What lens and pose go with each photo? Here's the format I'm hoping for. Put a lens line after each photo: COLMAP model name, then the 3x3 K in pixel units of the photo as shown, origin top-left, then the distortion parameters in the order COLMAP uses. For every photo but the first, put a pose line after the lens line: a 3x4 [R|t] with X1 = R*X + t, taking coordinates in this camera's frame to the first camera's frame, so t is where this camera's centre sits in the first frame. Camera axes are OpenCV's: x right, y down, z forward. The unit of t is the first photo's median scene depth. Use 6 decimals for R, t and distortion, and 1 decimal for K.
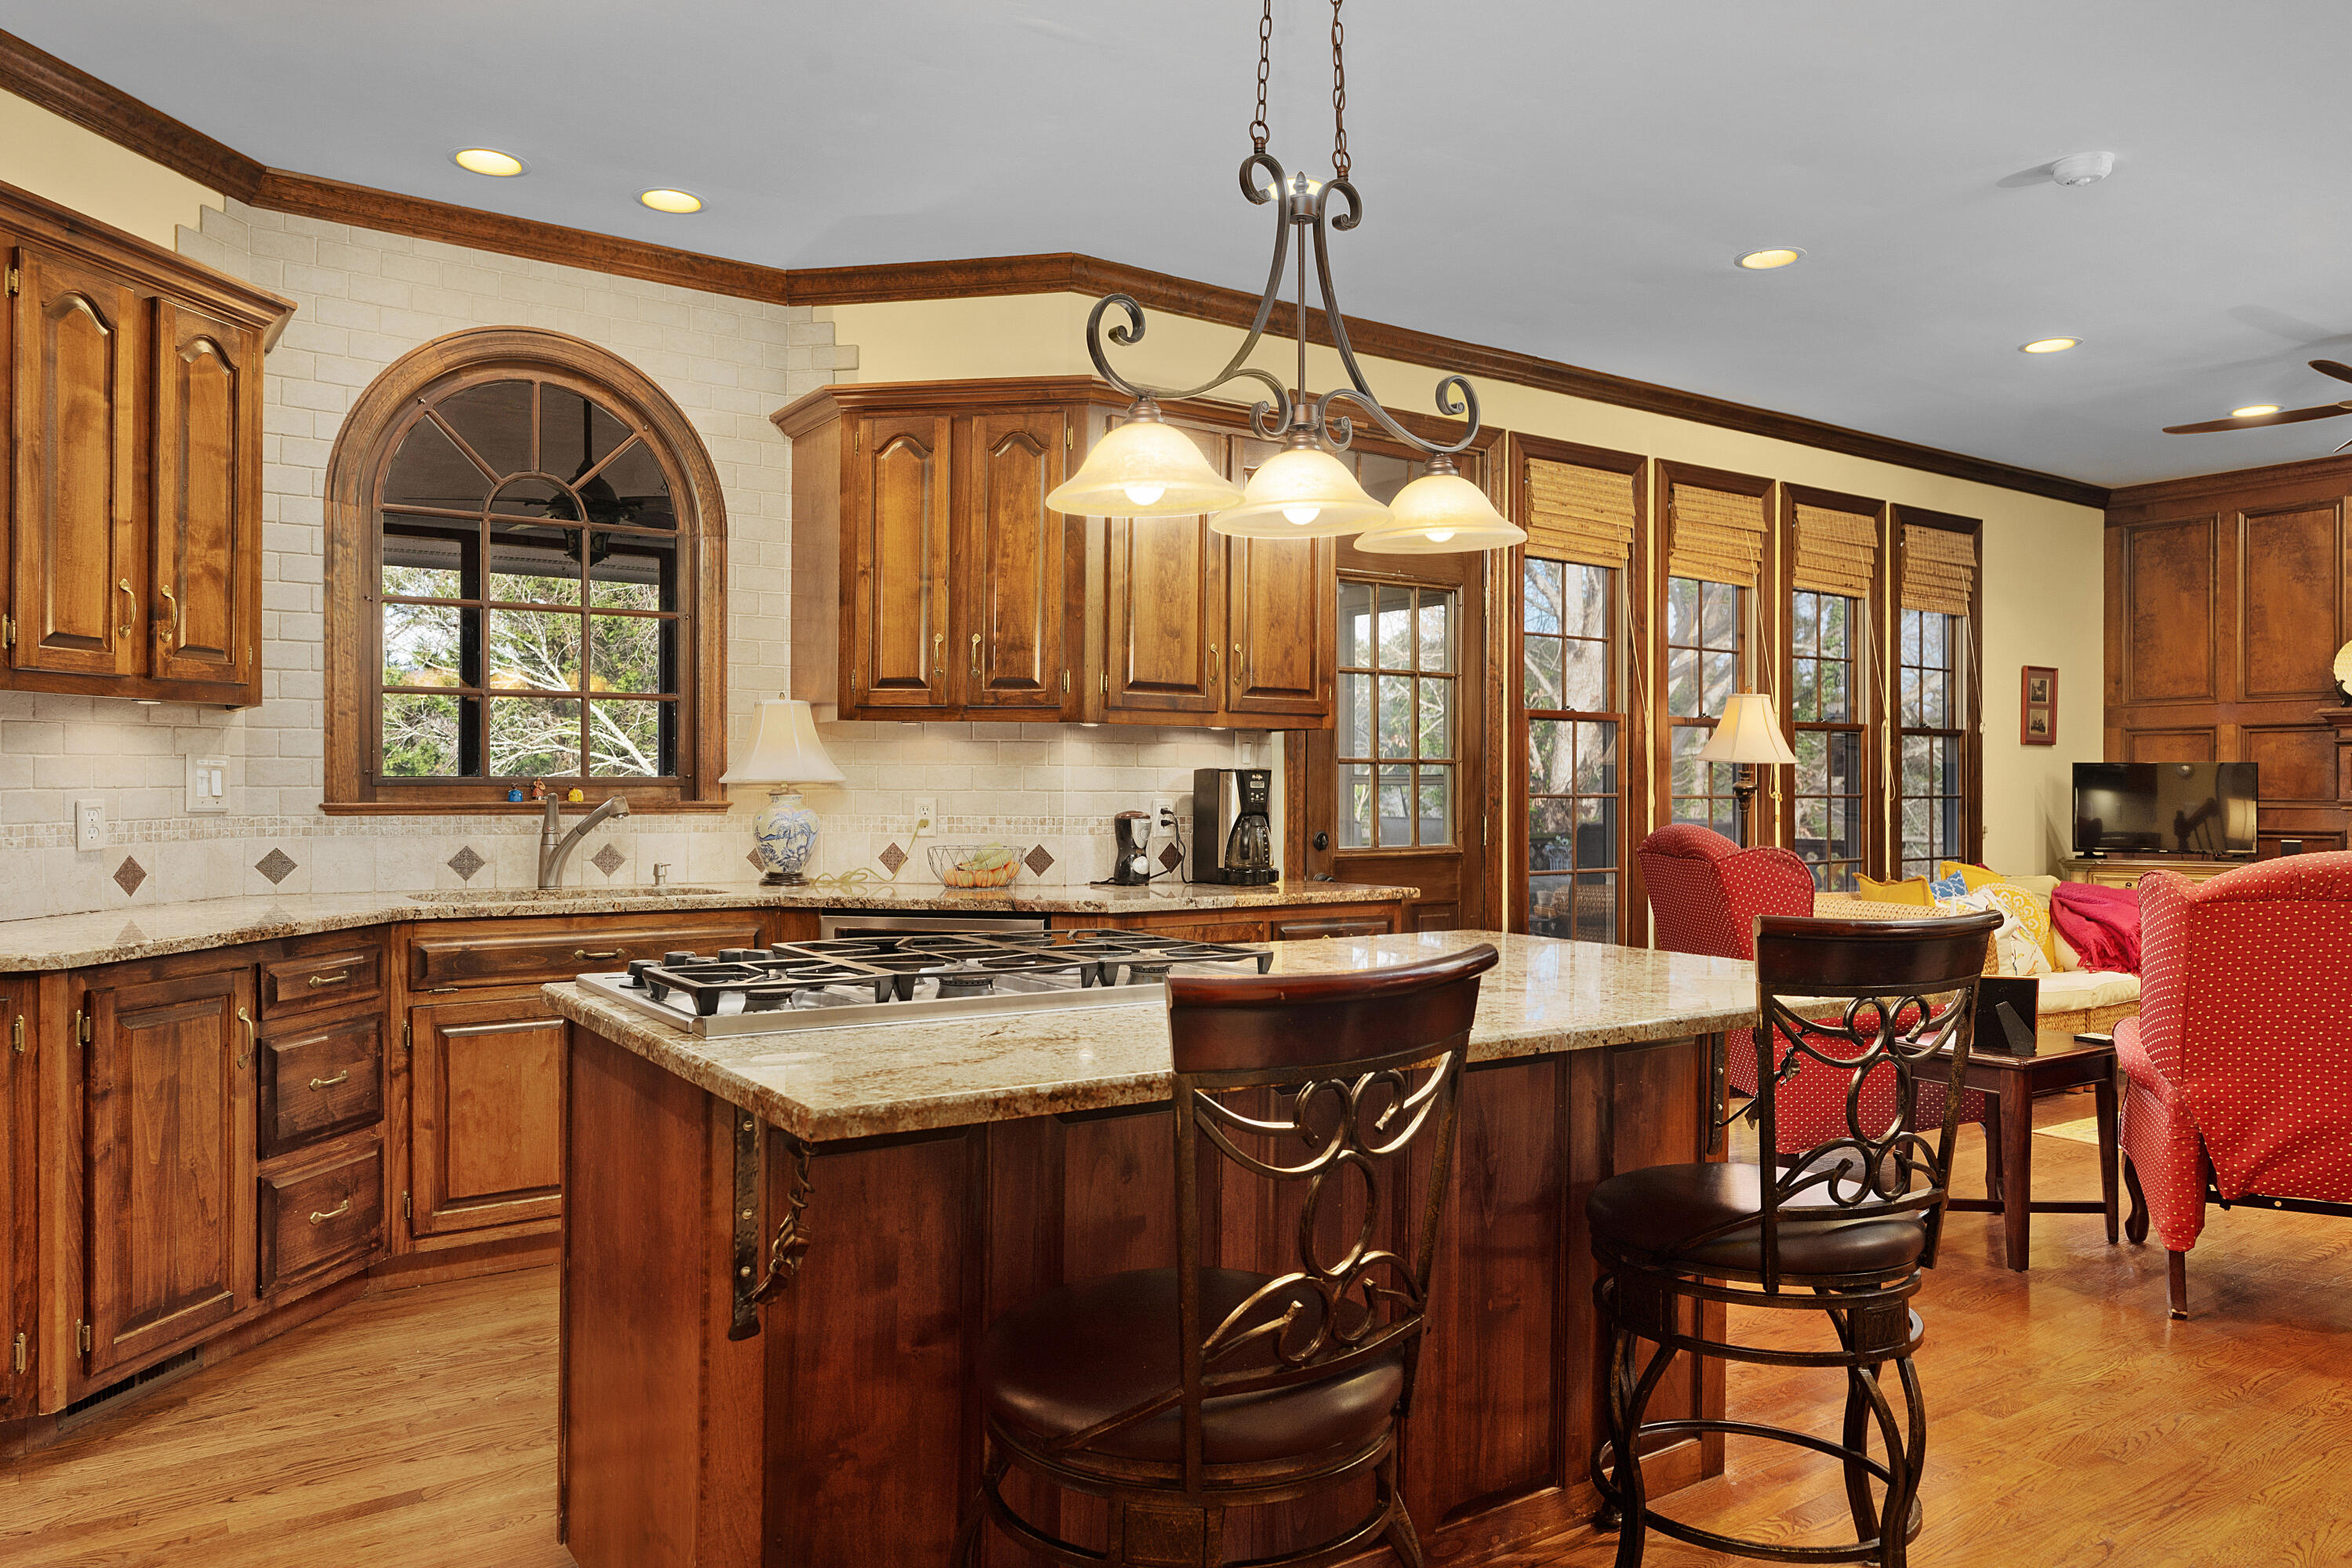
lens RADIAL K [[1553.4, 0, 1172.7], [0, 1553.4, 799.6], [0, 0, 1]] dist [0.001445, -0.002462]
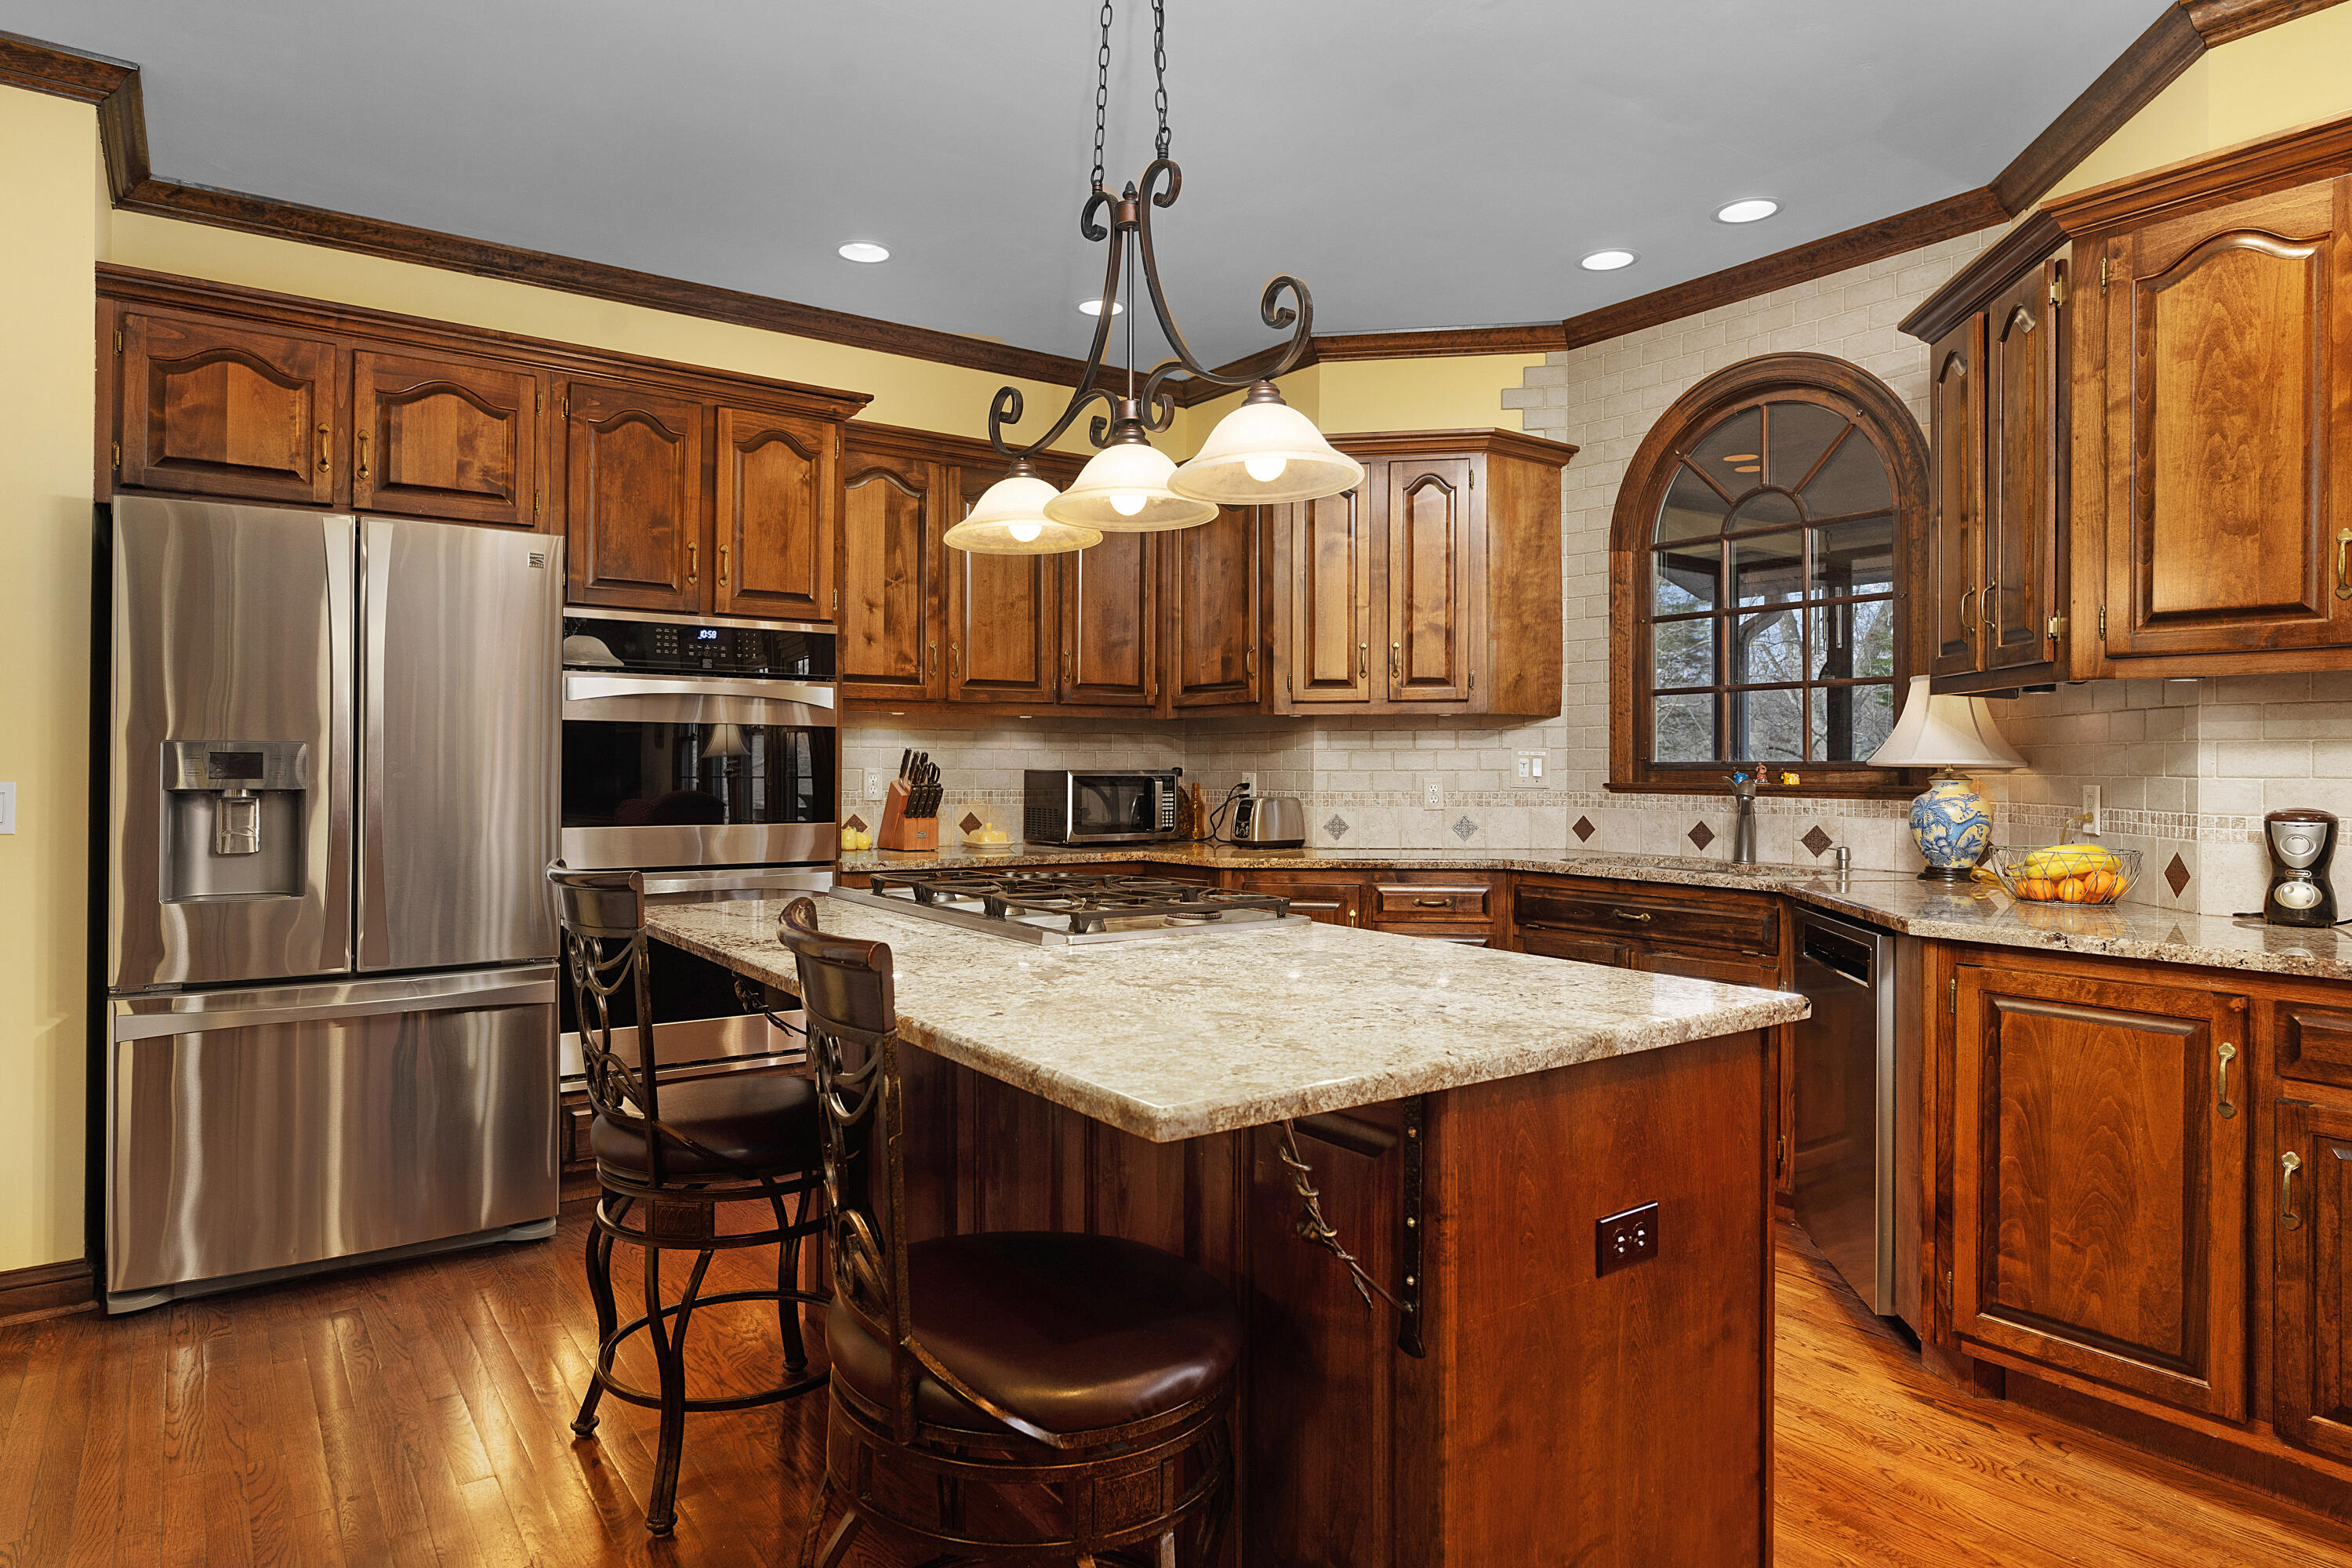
lens RADIAL K [[1369.7, 0, 1171.1], [0, 1369.7, 758.1], [0, 0, 1]] dist [0.009120, 0.001989]
pose [[0.029980, -0.008083, -0.999518, 0.595372], [-0.010438, 0.999910, -0.008399, -0.004888], [0.999496, 0.010684, 0.029893, 0.595149]]
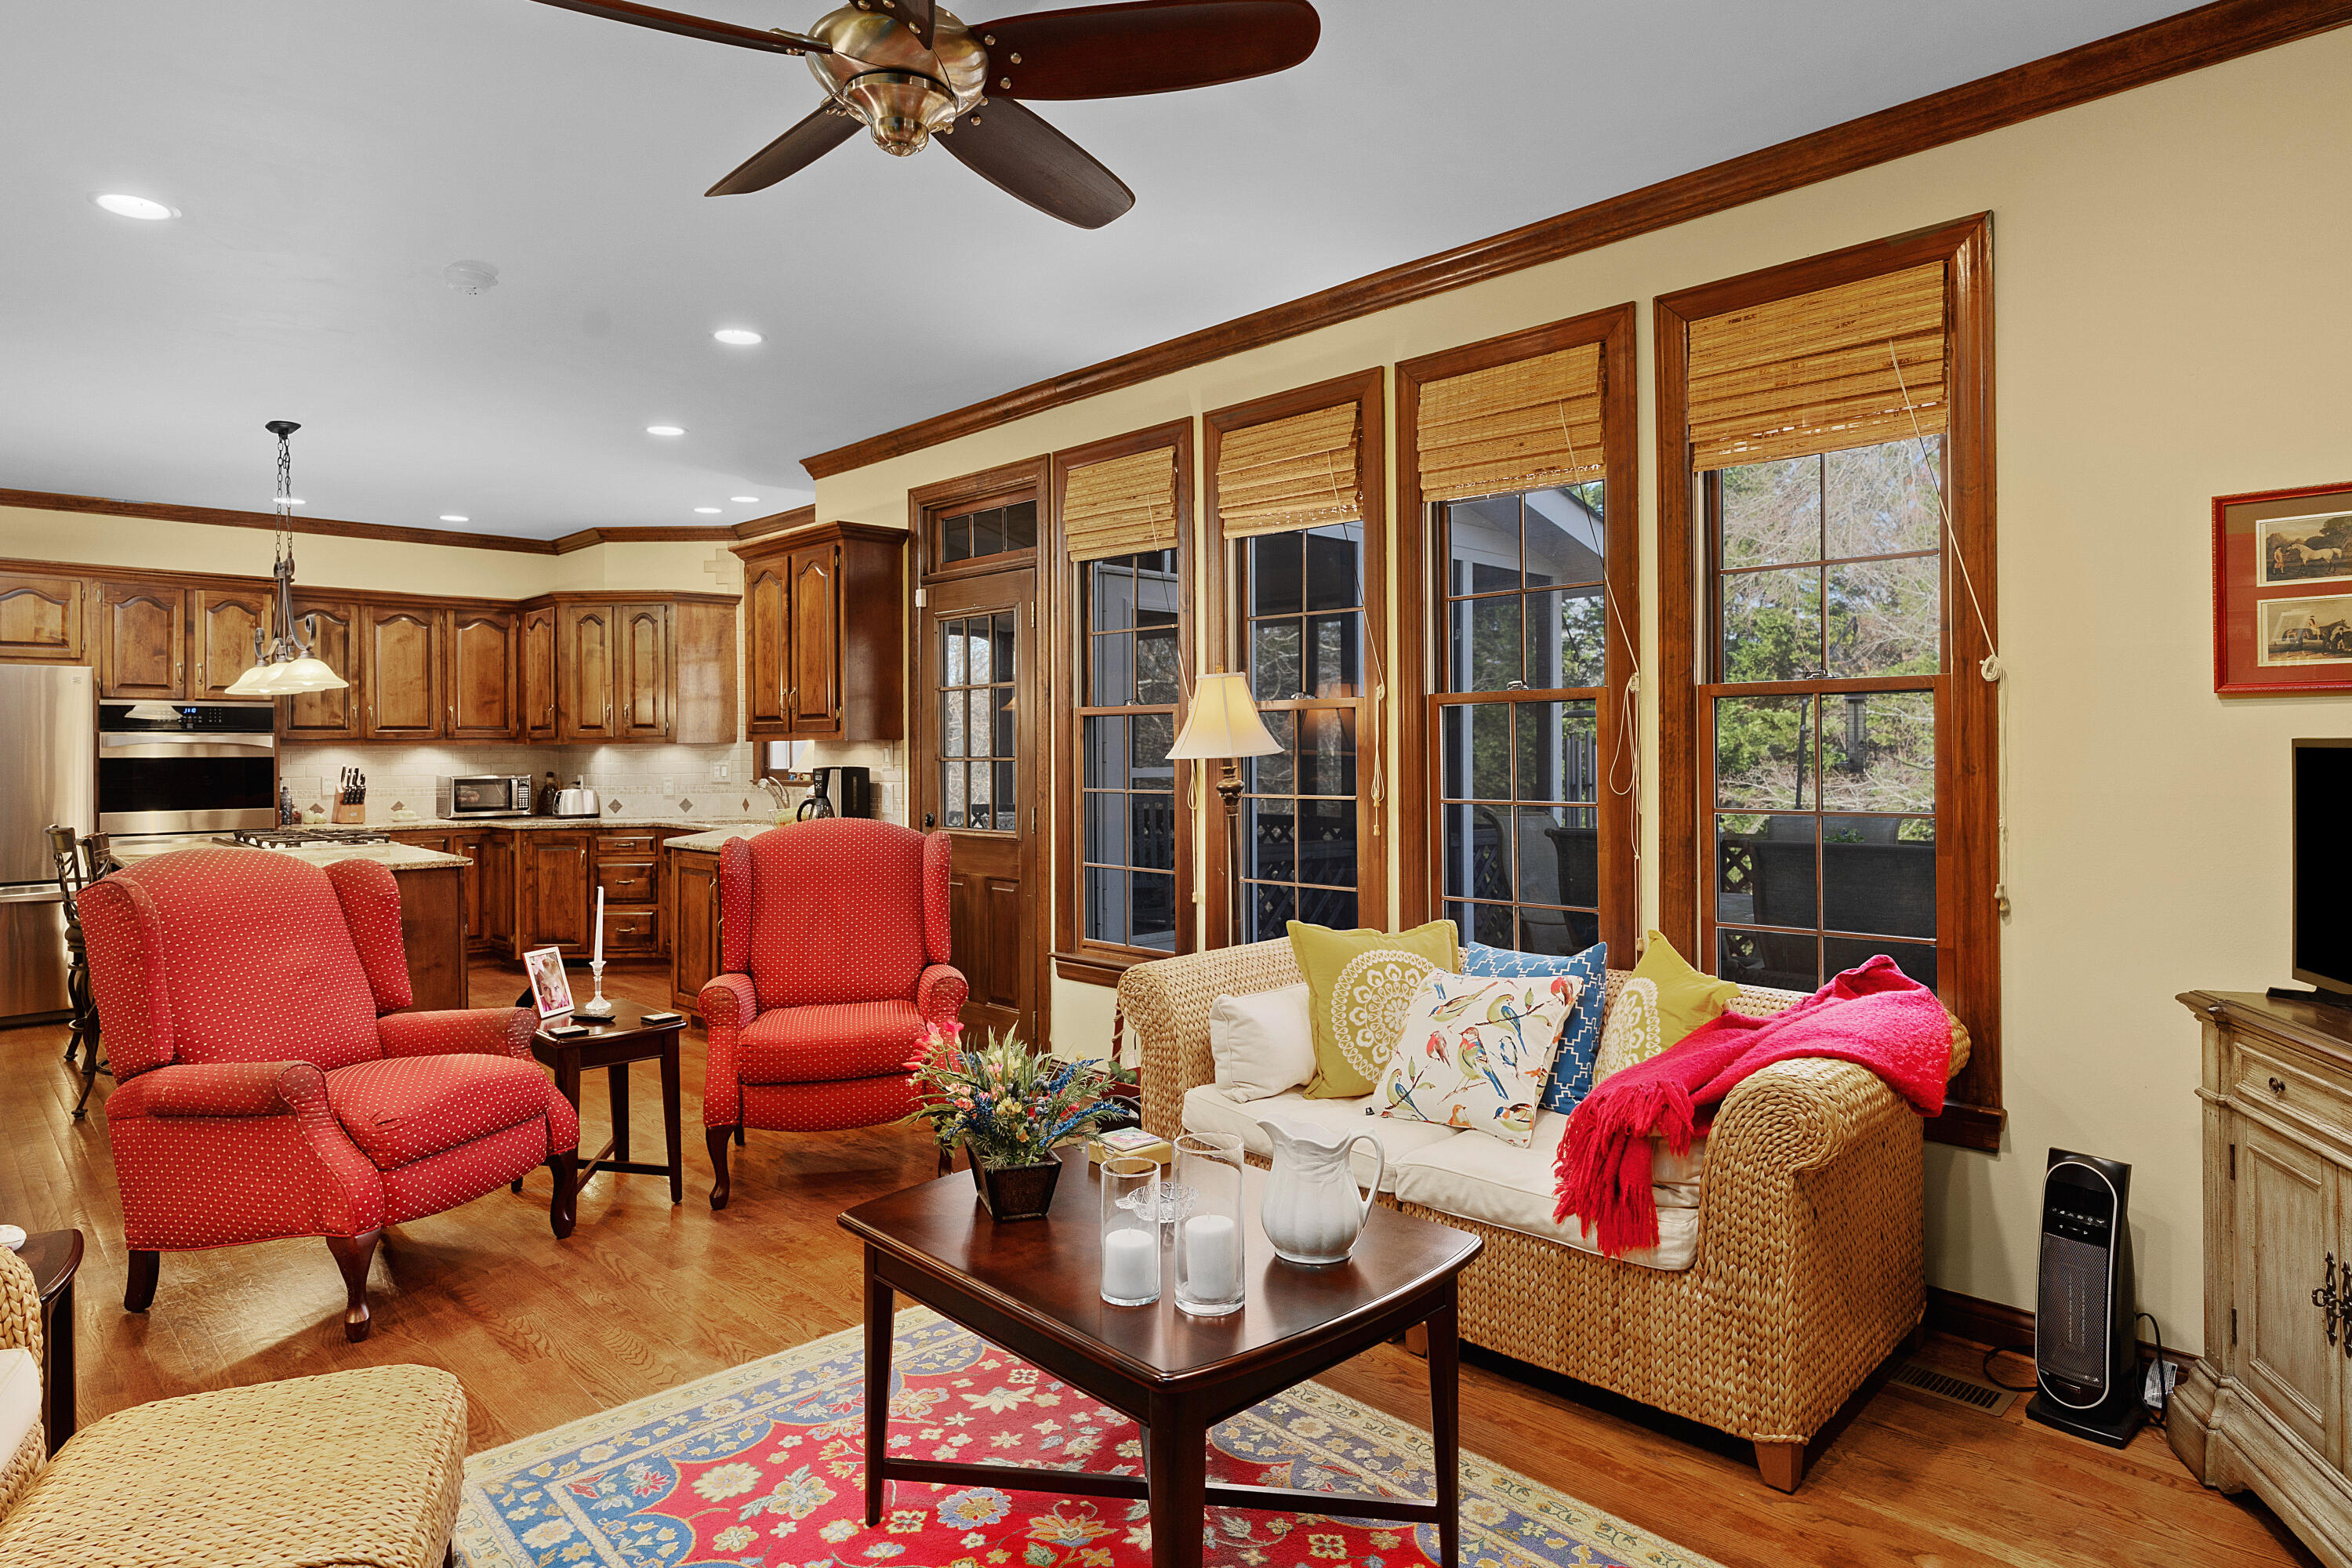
lens RADIAL K [[1317.2, 0, 1178.5], [0, 1317.2, 771.0], [0, 0, 1]] dist [-0.003188, -0.000151]
pose [[0.173464, 0.012993, -0.984754, 1.589457], [-0.000616, 0.999914, 0.013085, -0.038469], [0.984840, -0.001663, 0.173457, 1.295494]]
